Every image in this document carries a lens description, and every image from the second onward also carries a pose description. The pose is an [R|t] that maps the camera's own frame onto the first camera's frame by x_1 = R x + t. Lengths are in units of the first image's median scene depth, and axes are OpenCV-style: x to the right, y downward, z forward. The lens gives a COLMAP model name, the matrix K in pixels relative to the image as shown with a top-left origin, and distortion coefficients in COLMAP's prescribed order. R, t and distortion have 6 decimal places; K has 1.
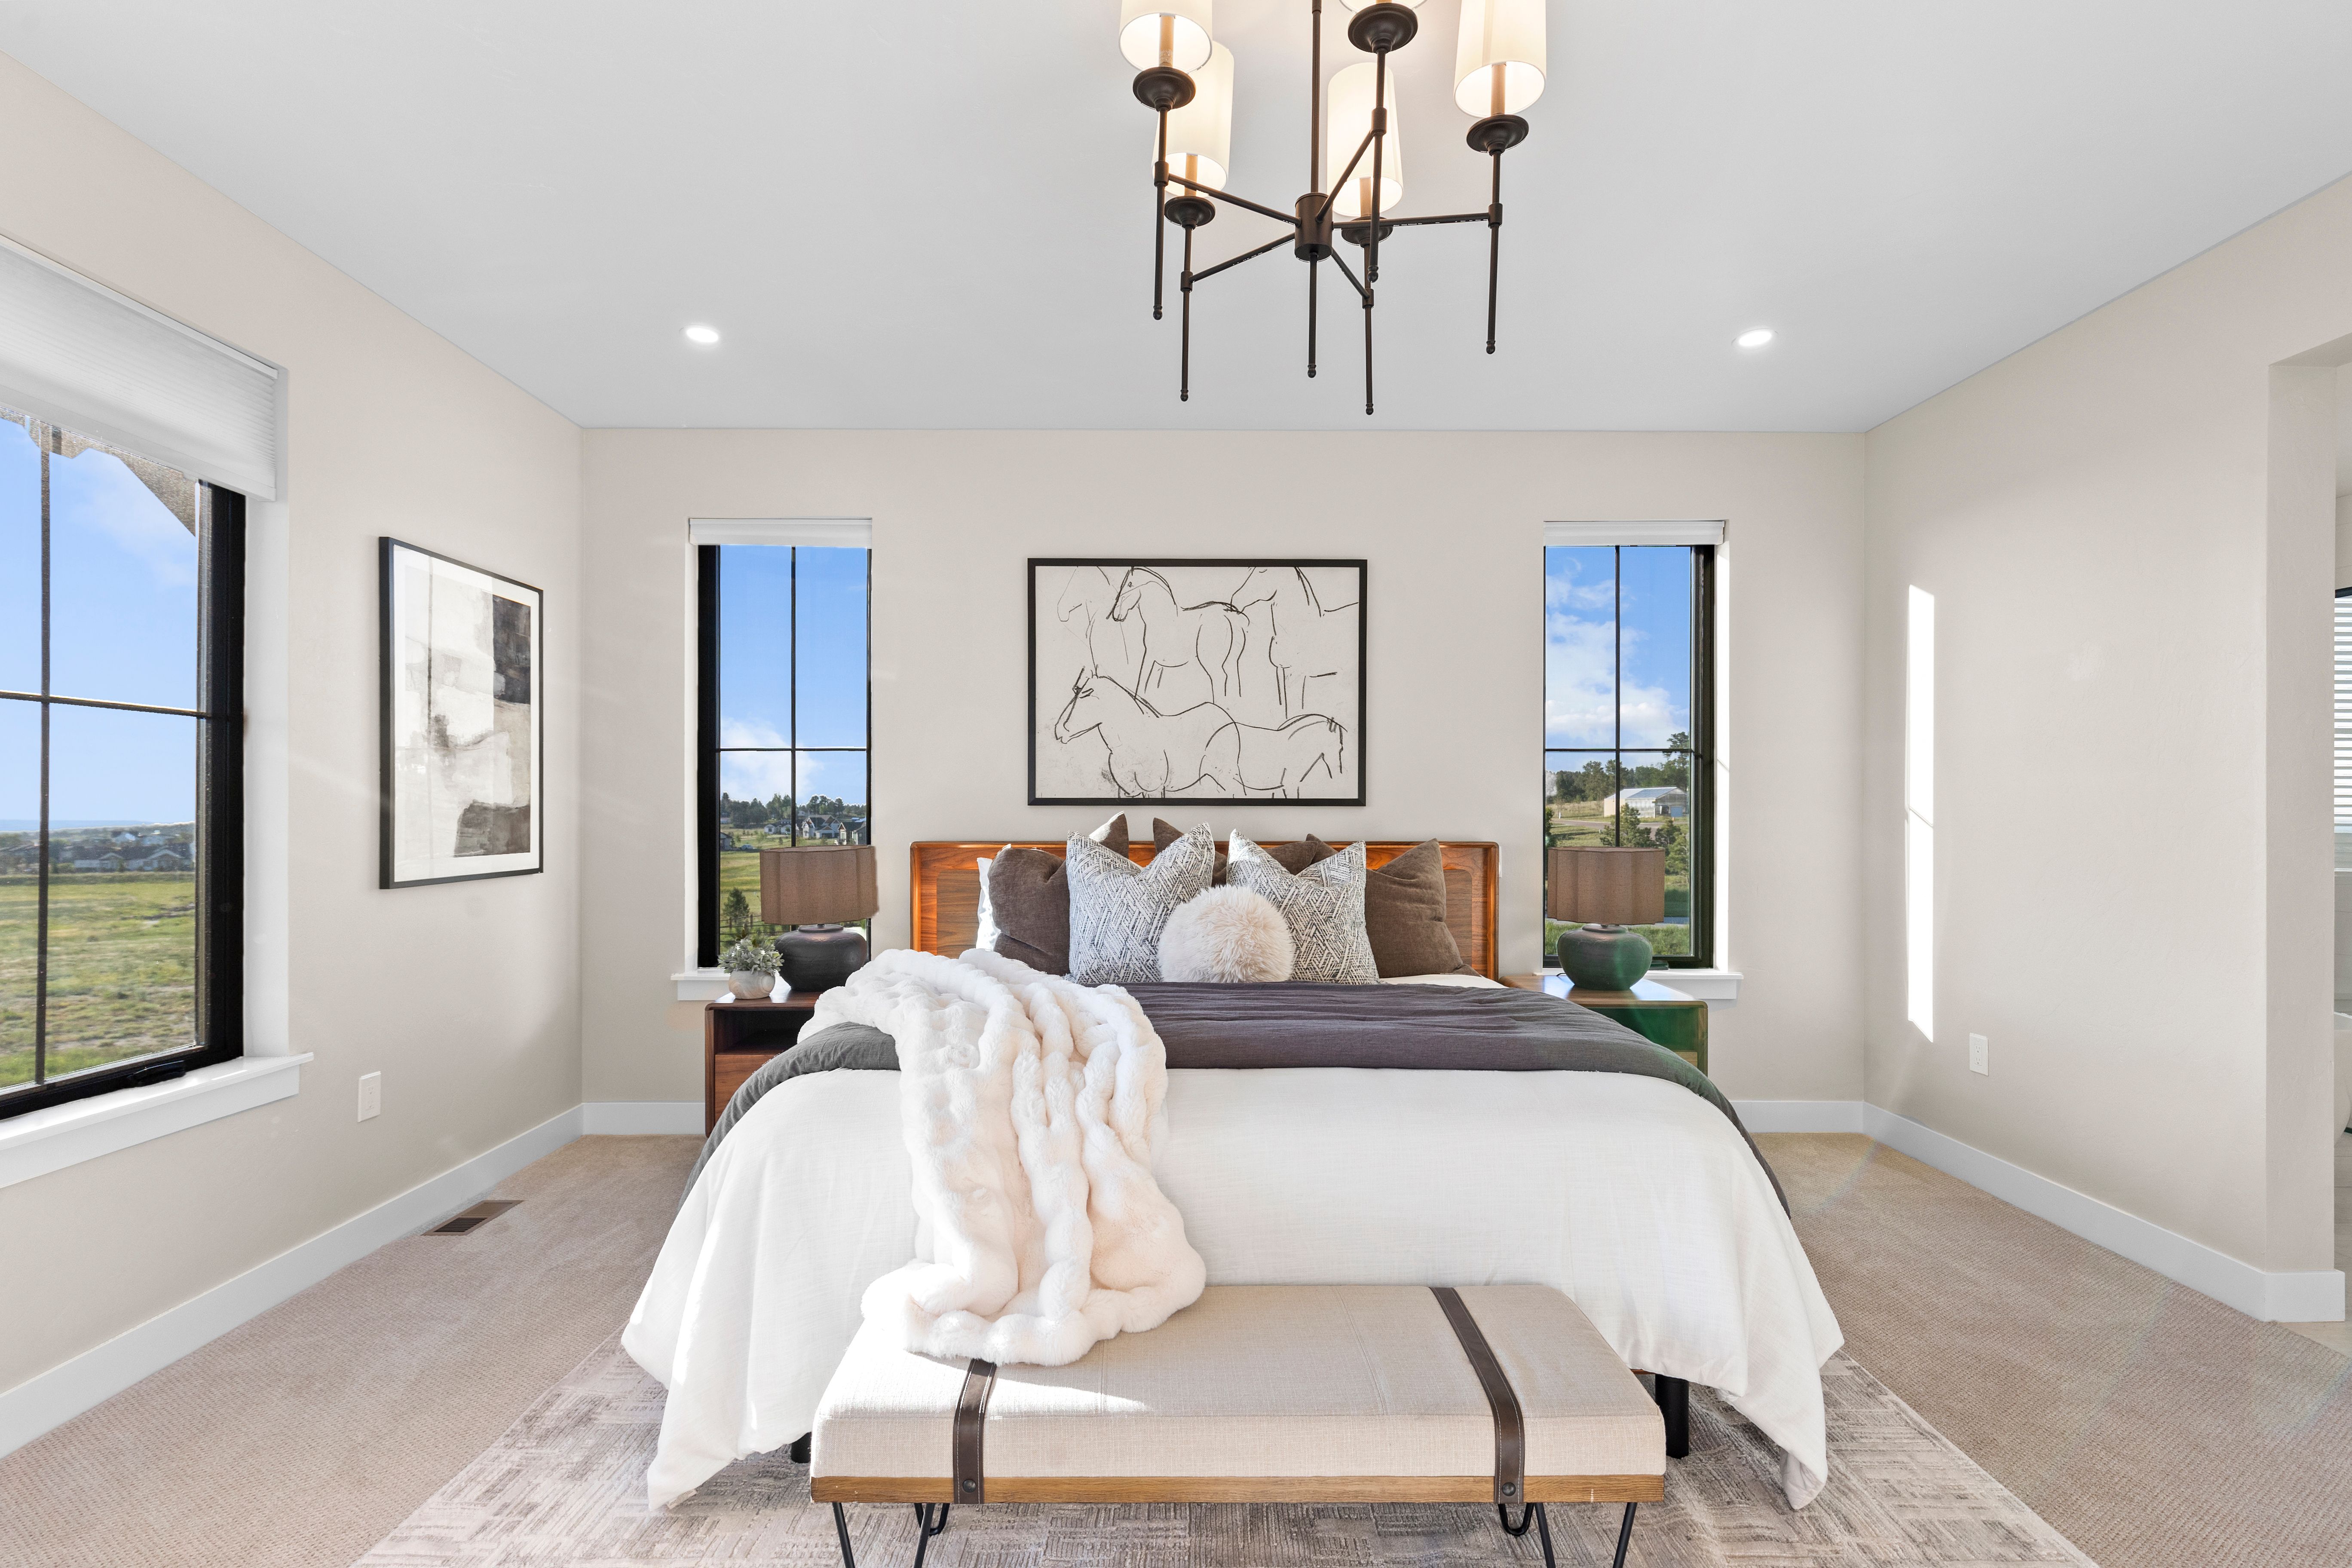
lens RADIAL K [[1064.8, 0, 1176.3], [0, 1064.8, 802.8], [0, 0, 1]] dist [-0.002471, -0.000885]
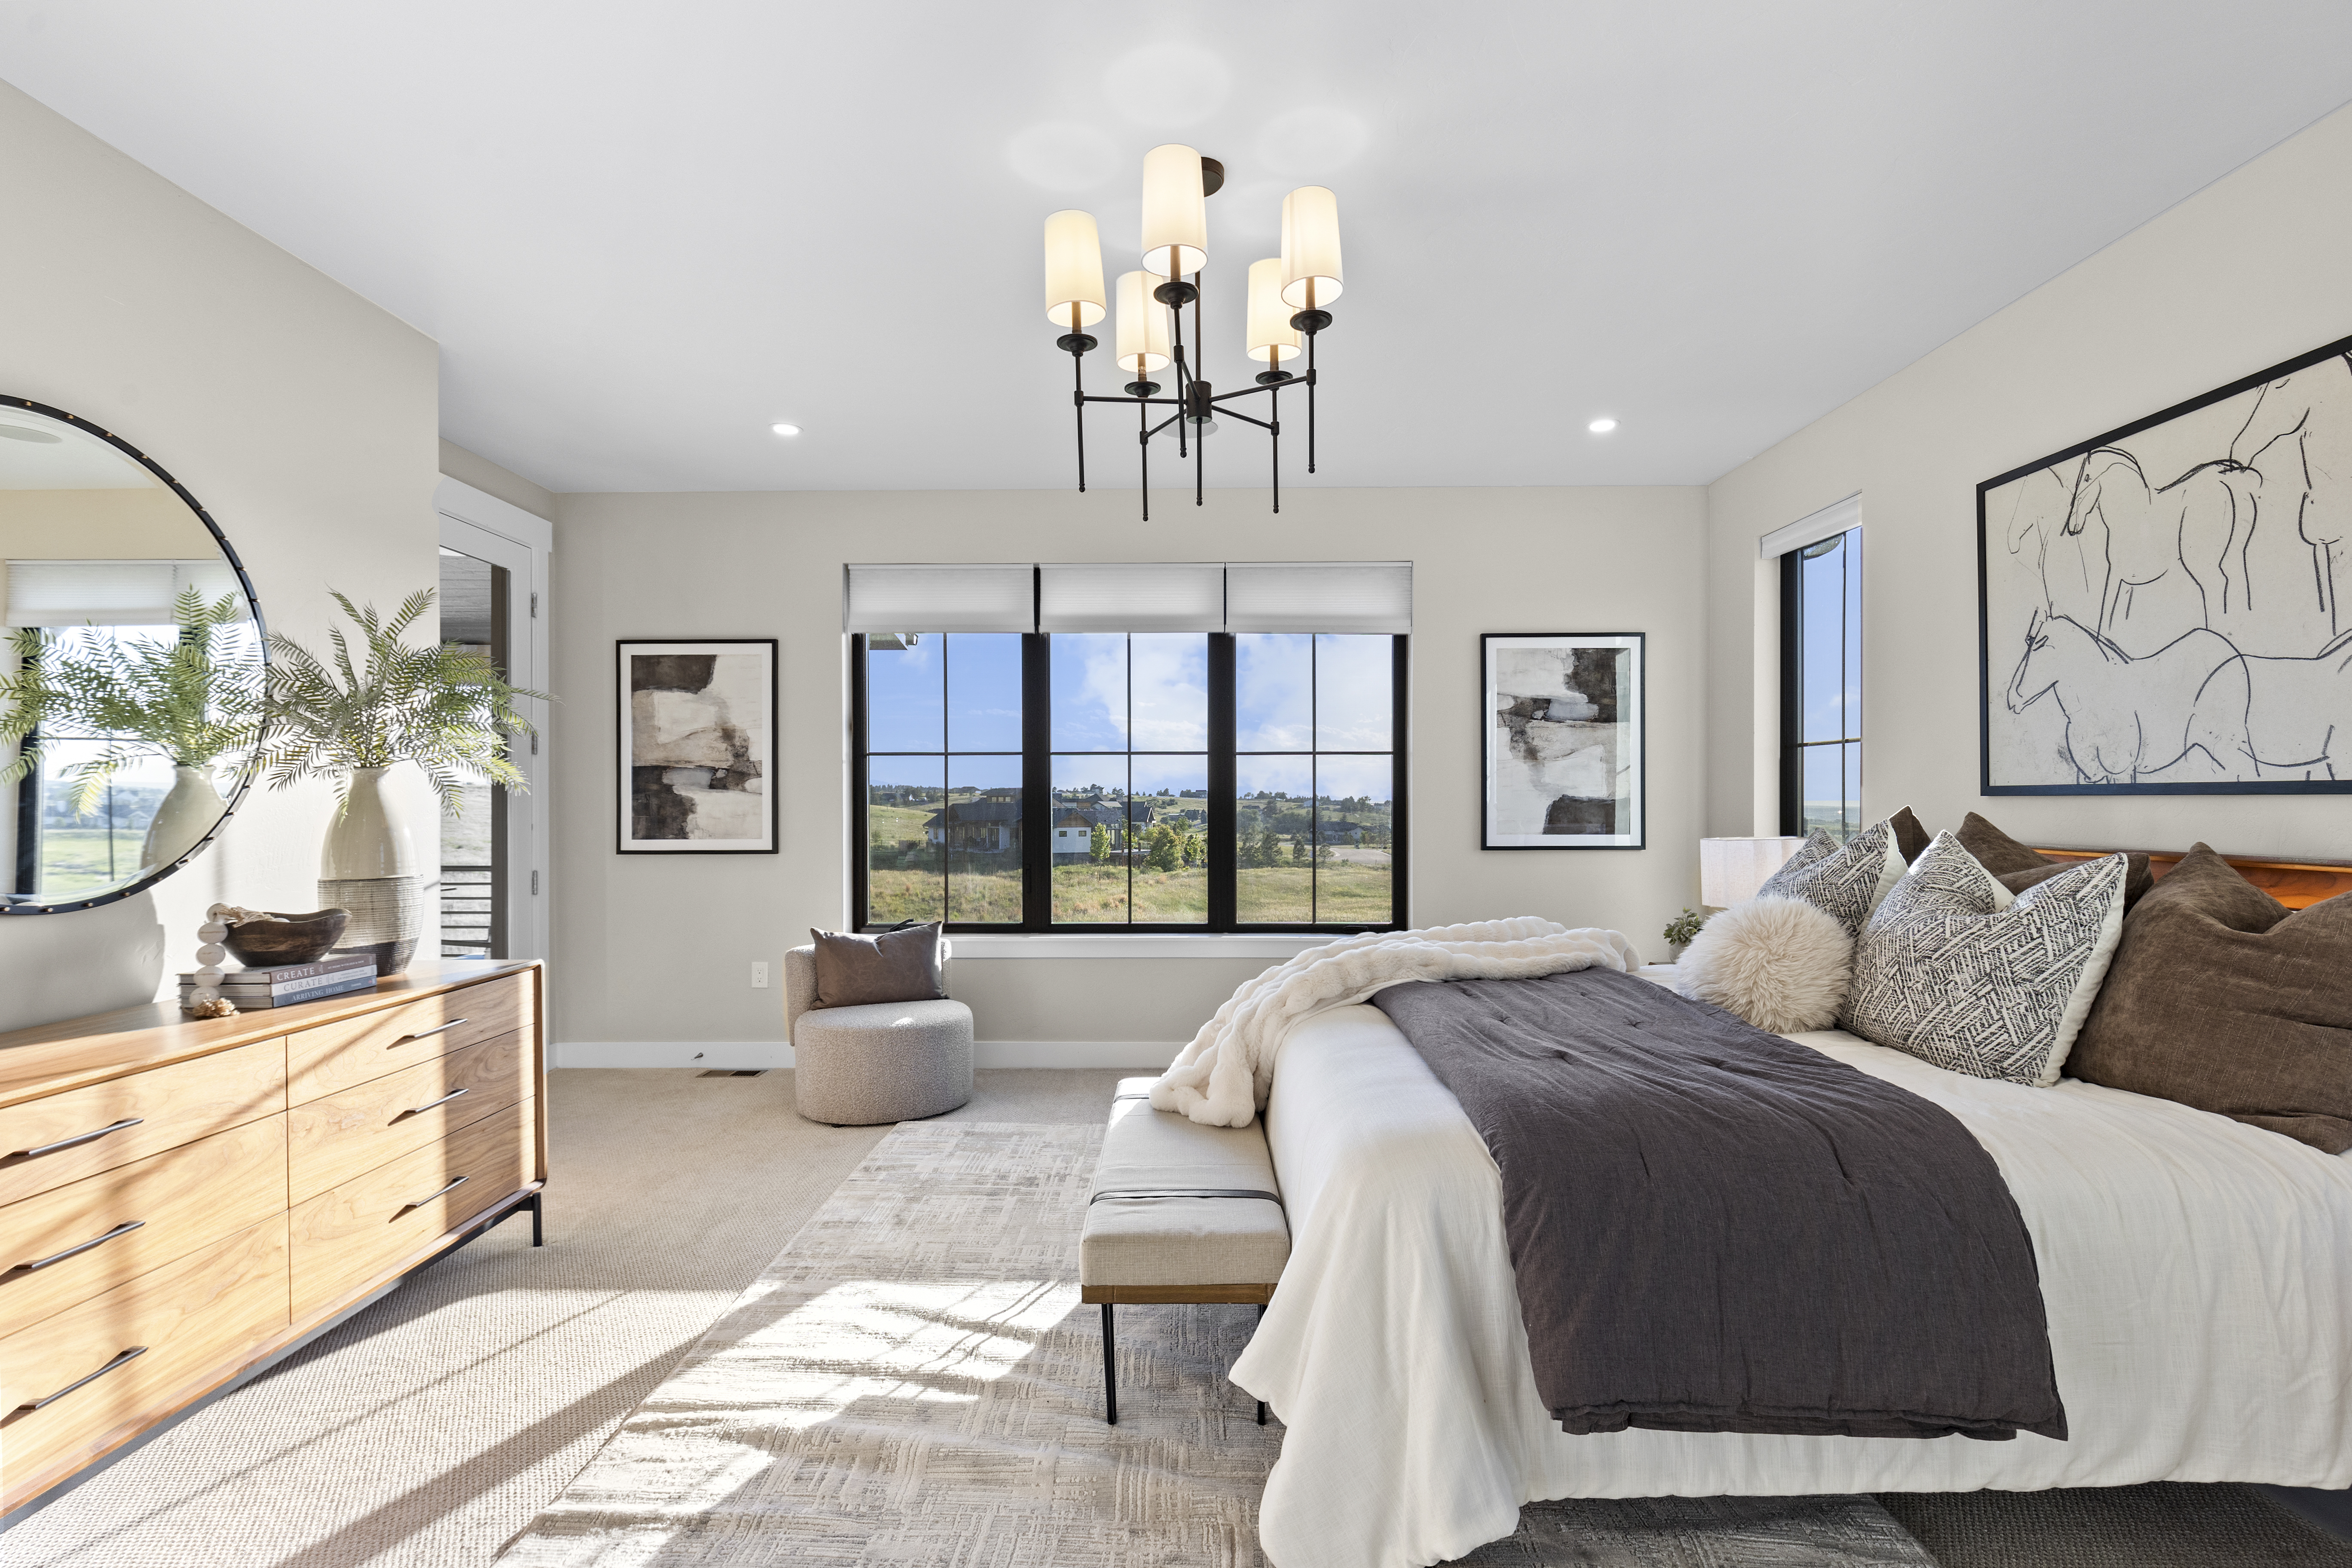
lens RADIAL K [[1064.8, 0, 1176.7], [0, 1064.8, 789.7], [0, 0, 1]] dist [-0.002471, -0.000885]
pose [[-0.021977, -0.010971, -0.999698, 0.663149], [0.008661, 0.999900, -0.011164, 0.001548], [0.999721, -0.008904, -0.021879, 0.418191]]
